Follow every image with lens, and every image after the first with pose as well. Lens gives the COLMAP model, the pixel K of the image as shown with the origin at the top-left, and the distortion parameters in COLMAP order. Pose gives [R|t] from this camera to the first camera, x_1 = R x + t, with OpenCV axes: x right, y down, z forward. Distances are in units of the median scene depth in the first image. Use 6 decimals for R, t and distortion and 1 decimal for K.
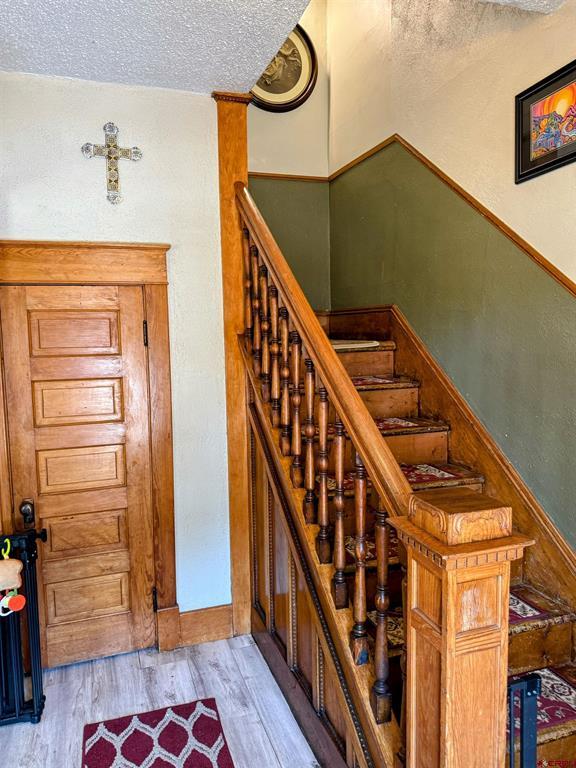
lens RADIAL K [[543.6, 0, 287.9], [0, 543.6, 381.1], [0, 0, 1]] dist [0.001173, -0.017807]
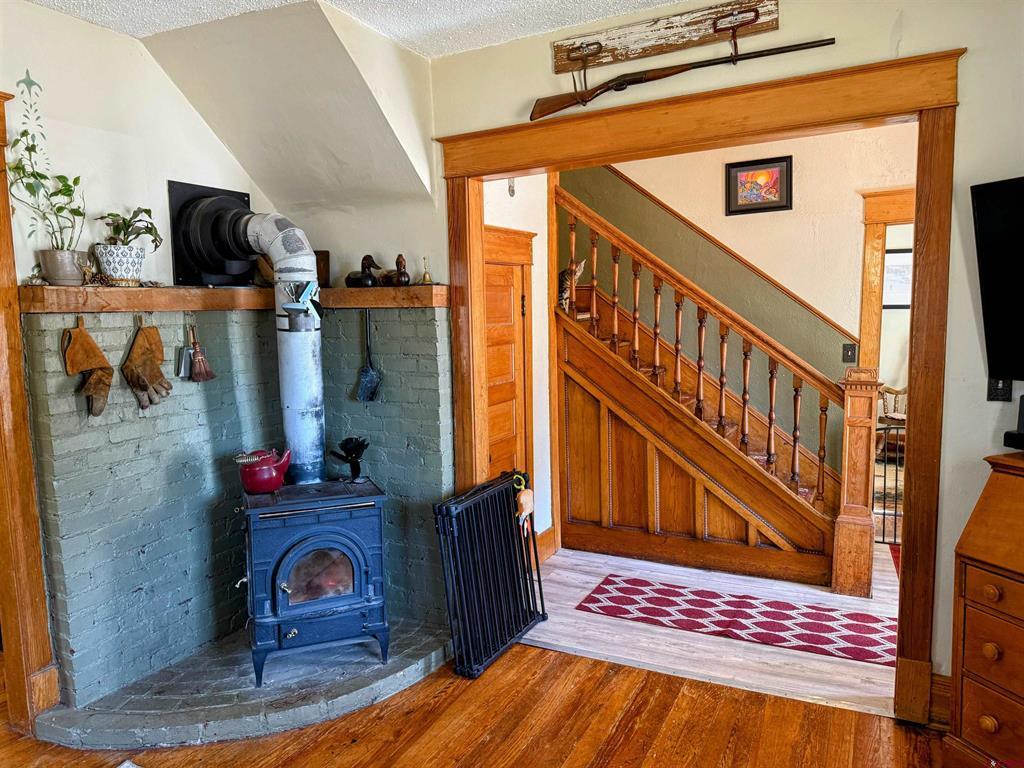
lens RADIAL K [[724.8, 0, 507.9], [0, 724.8, 385.7], [0, 0, 1]] dist [0.001173, -0.017807]
pose [[0.719149, -0.074519, 0.690849, -1.679706], [0.064634, 0.997096, 0.040271, 0.028475], [-0.691844, 0.015691, 0.721877, -0.147926]]
